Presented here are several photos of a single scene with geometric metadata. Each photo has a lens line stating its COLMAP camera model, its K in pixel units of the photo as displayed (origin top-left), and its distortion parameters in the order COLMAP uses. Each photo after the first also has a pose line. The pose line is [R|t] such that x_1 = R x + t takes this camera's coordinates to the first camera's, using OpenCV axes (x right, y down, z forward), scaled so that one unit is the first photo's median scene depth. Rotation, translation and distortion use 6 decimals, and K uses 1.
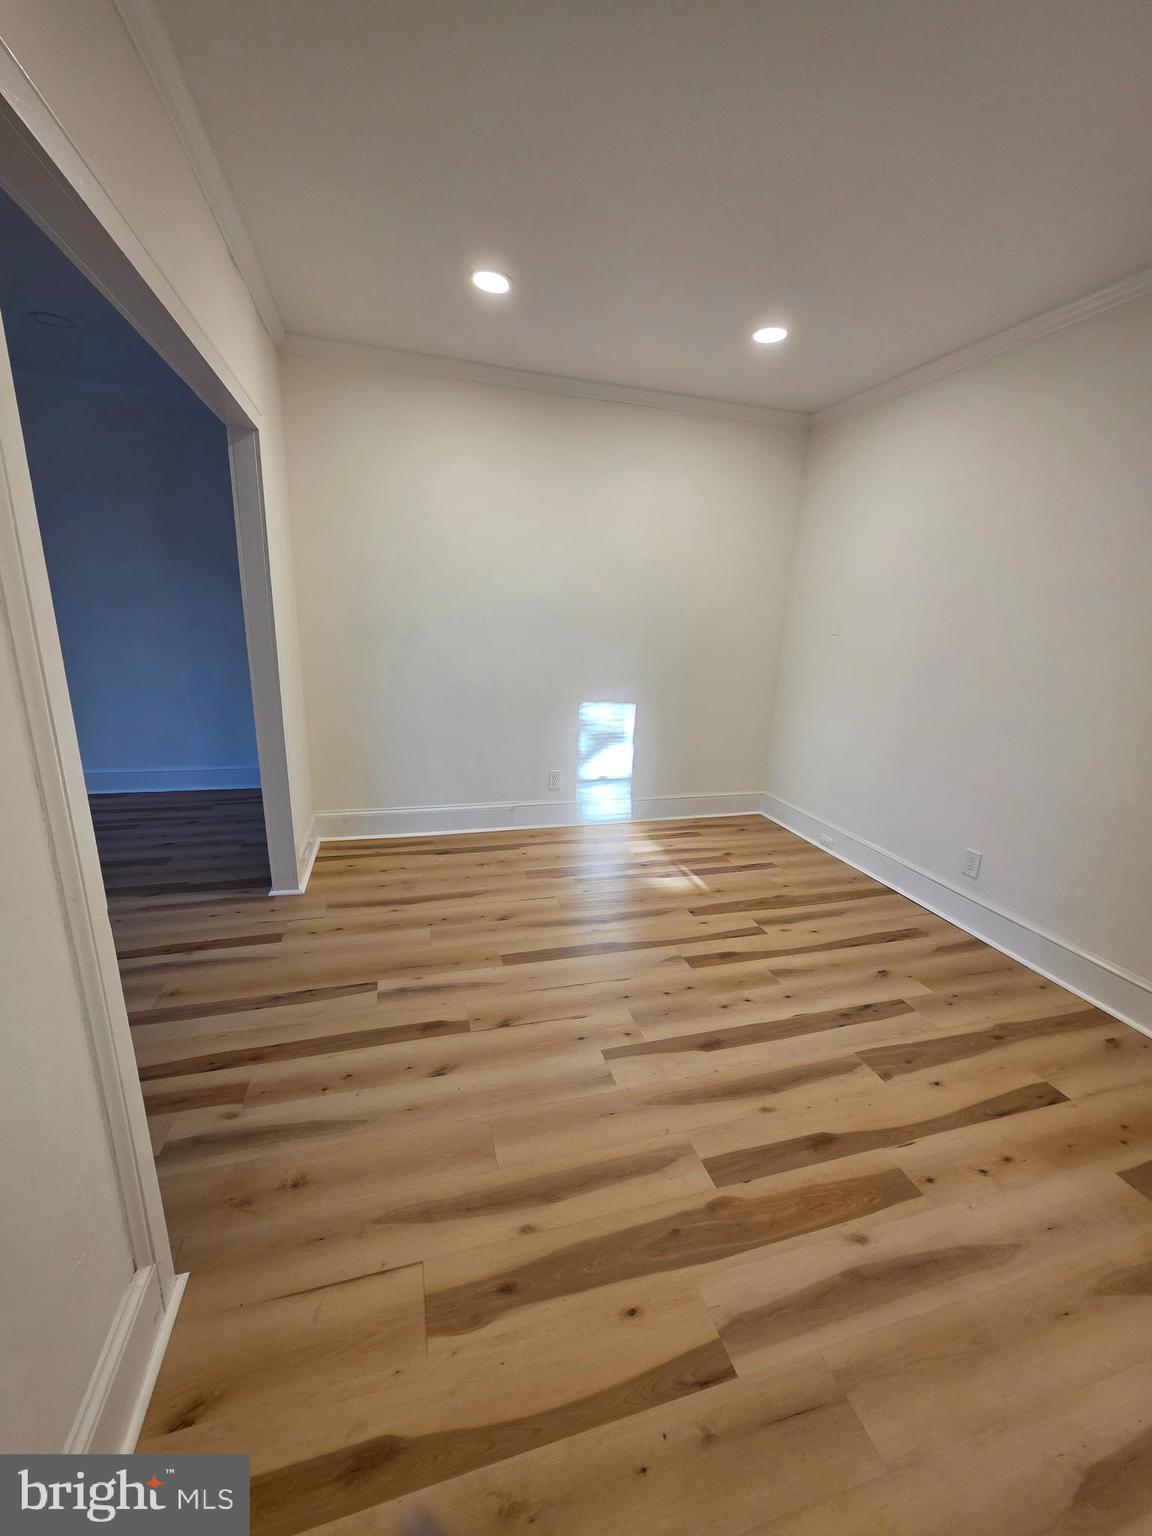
lens RADIAL K [[606.8, 0, 564.8], [0, 606.8, 767.3], [0, 0, 1]] dist [0.008649, -0.000194]
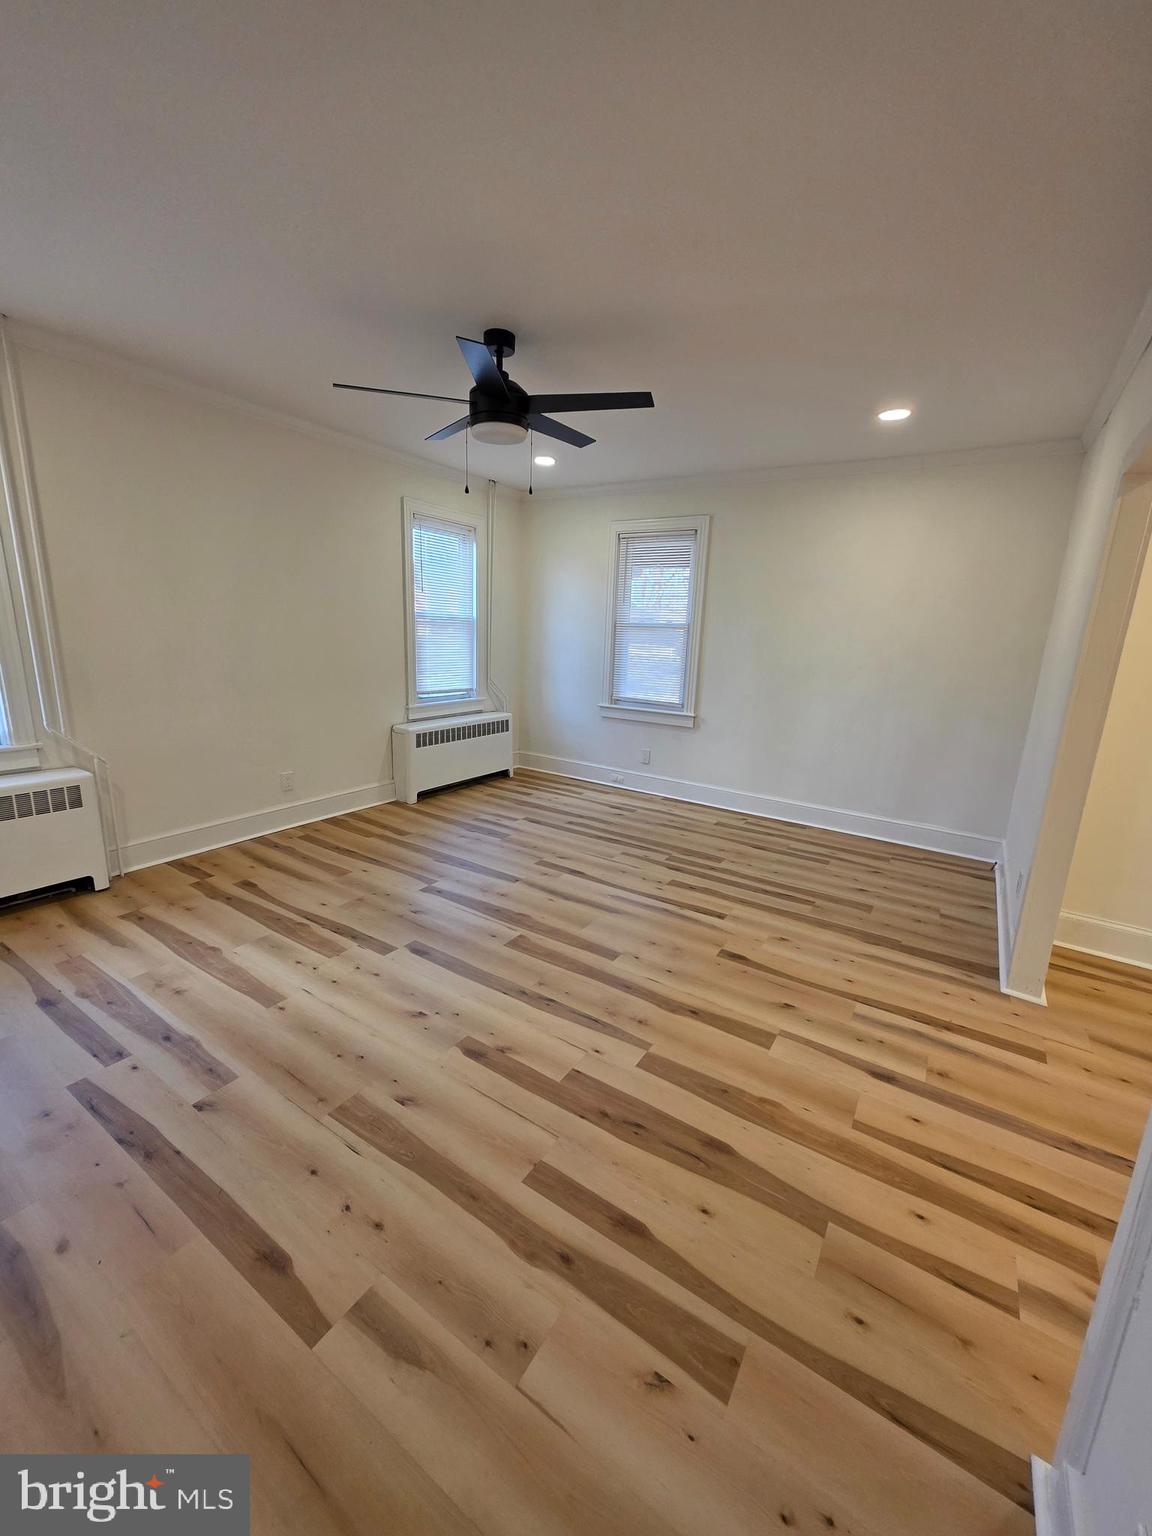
lens RADIAL K [[606.8, 0, 575.1], [0, 606.8, 771.8], [0, 0, 1]] dist [0.008649, -0.000194]
pose [[0.660078, 0.162539, -0.733402, -0.265050], [-0.203379, 0.978516, 0.033816, -0.006818], [0.723142, 0.126837, 0.678954, -0.088043]]
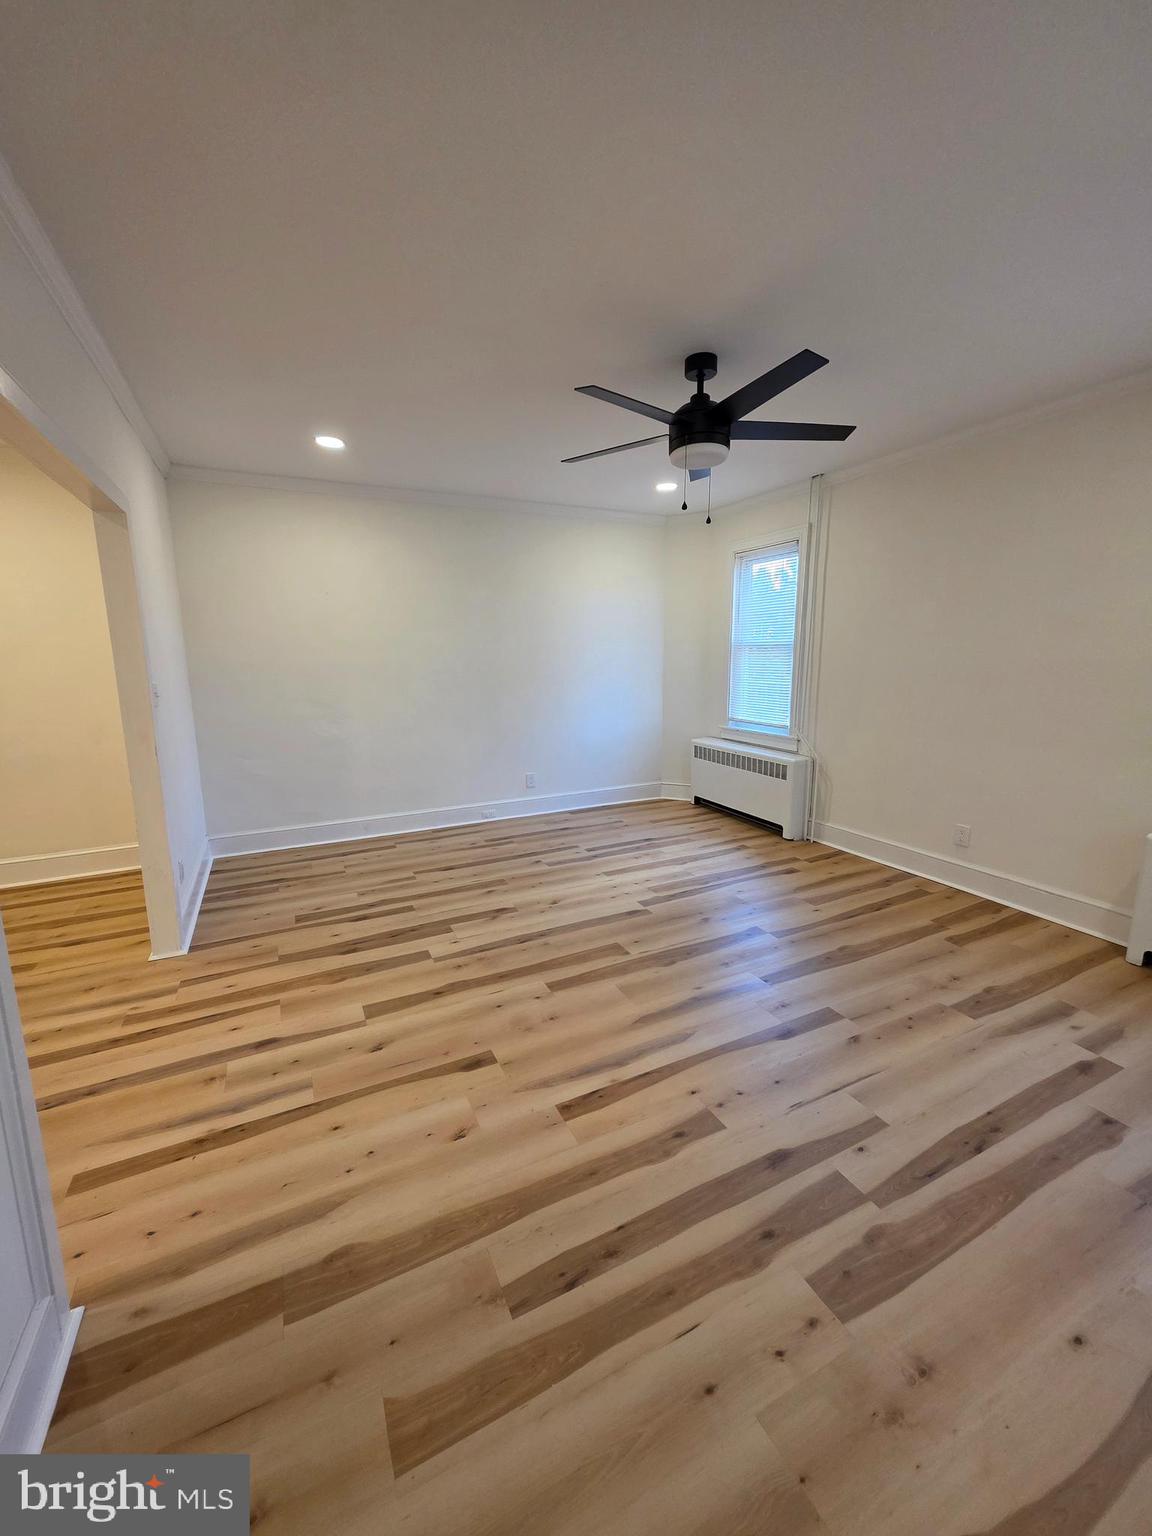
lens RADIAL K [[606.8, 0, 574.1], [0, 606.8, 760.3], [0, 0, 1]] dist [0.008649, -0.000194]
pose [[-0.983280, 0.002434, -0.182084, -0.688529], [-0.072223, 0.912693, 0.402213, -0.345037], [0.167165, 0.408639, -0.897257, 1.168577]]
